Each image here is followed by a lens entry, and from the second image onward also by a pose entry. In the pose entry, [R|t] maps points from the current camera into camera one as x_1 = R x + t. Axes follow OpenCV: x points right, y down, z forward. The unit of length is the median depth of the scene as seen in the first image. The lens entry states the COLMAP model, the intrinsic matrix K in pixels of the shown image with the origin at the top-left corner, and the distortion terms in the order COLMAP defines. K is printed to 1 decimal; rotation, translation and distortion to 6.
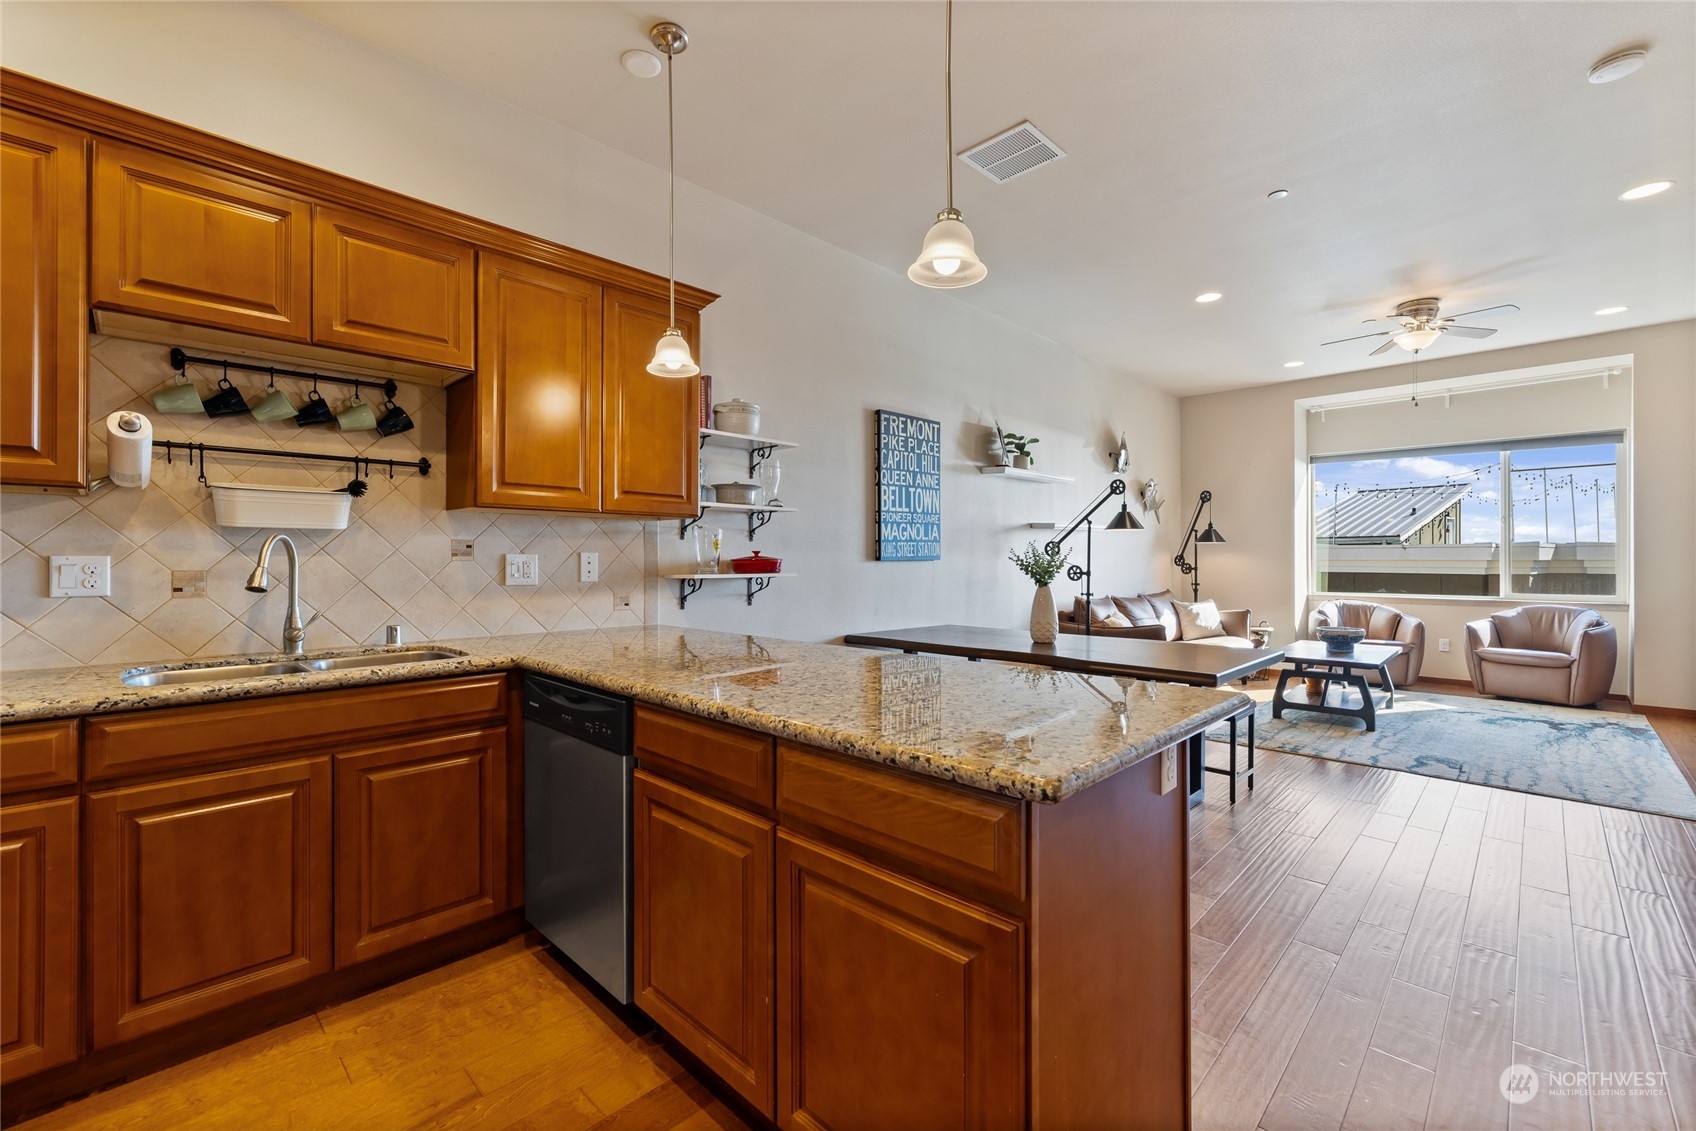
lens RADIAL K [[708.0, 0, 824.2], [0, 708.0, 561.9], [0, 0, 1]] dist [0.002104, 0.000559]
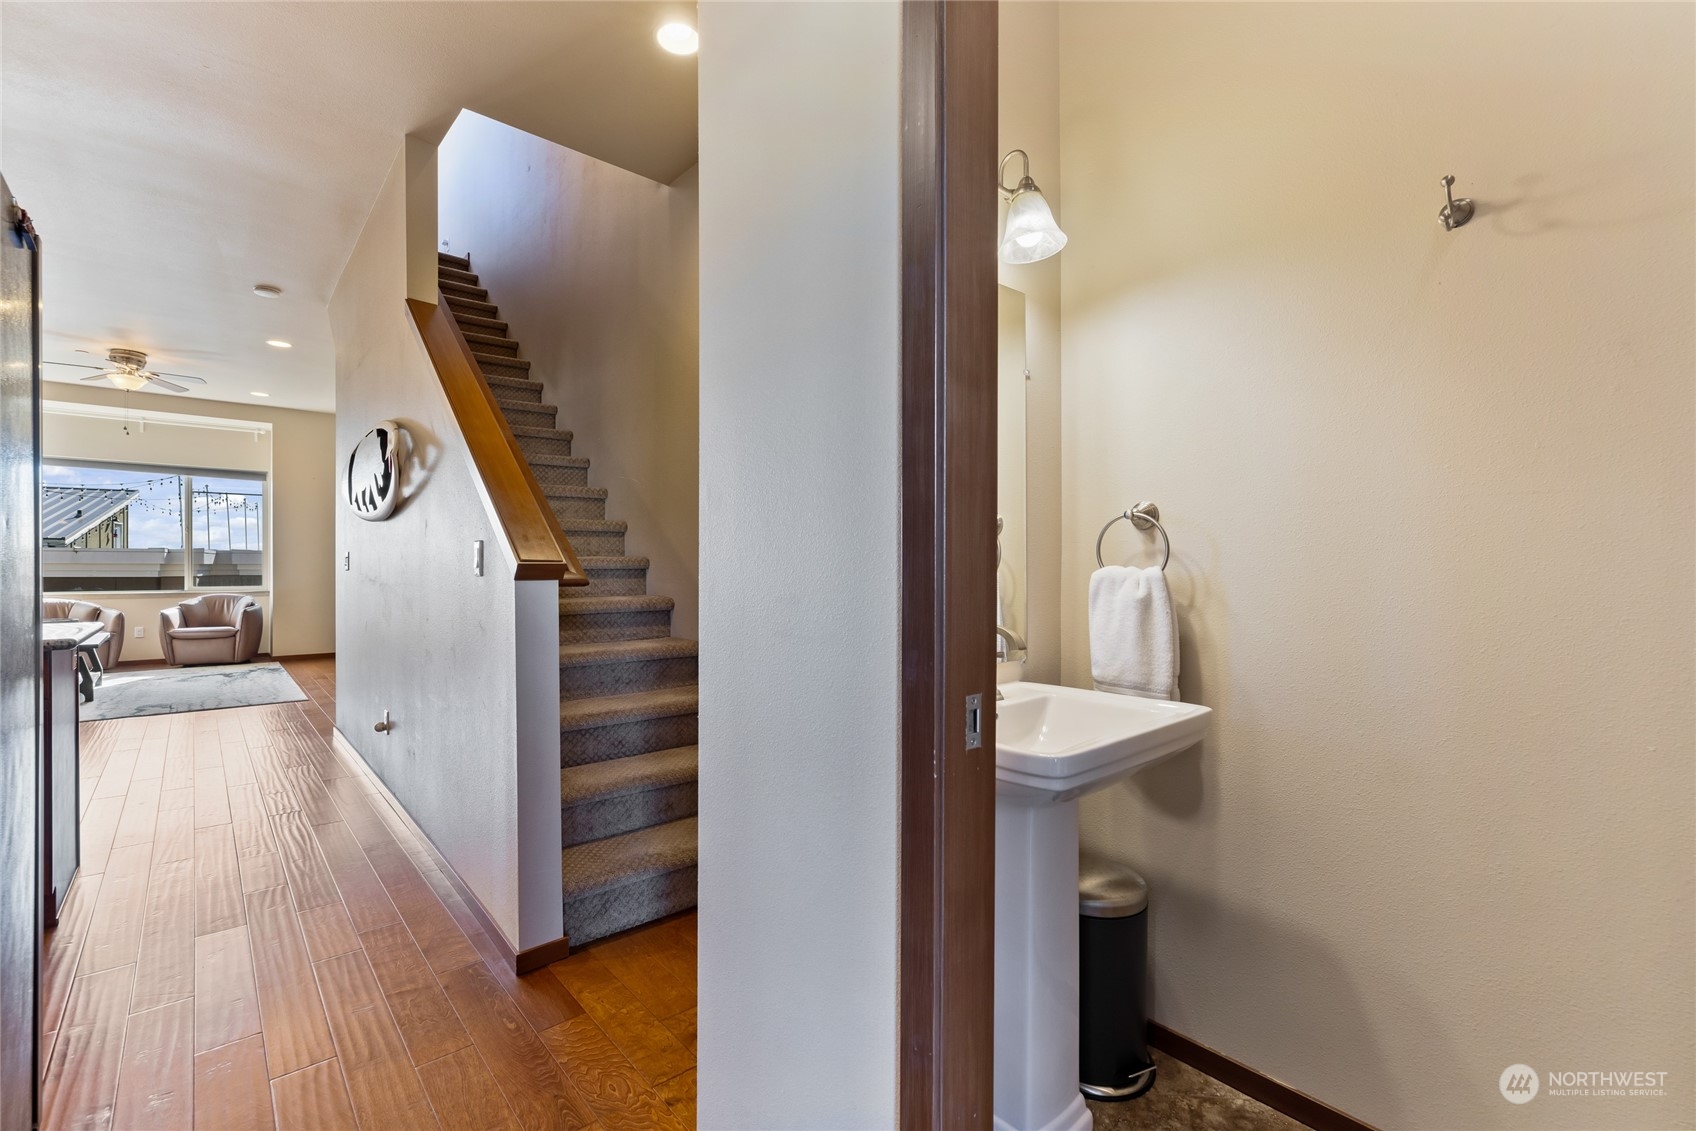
lens RADIAL K [[708.0, 0, 824.2], [0, 708.0, 561.9], [0, 0, 1]] dist [0.002104, 0.000559]
pose [[0.056447, 0.005378, 0.998391, -0.320009], [0.004091, 0.999976, -0.005618, 0.014323], [-0.998397, 0.004402, 0.056423, -0.273836]]
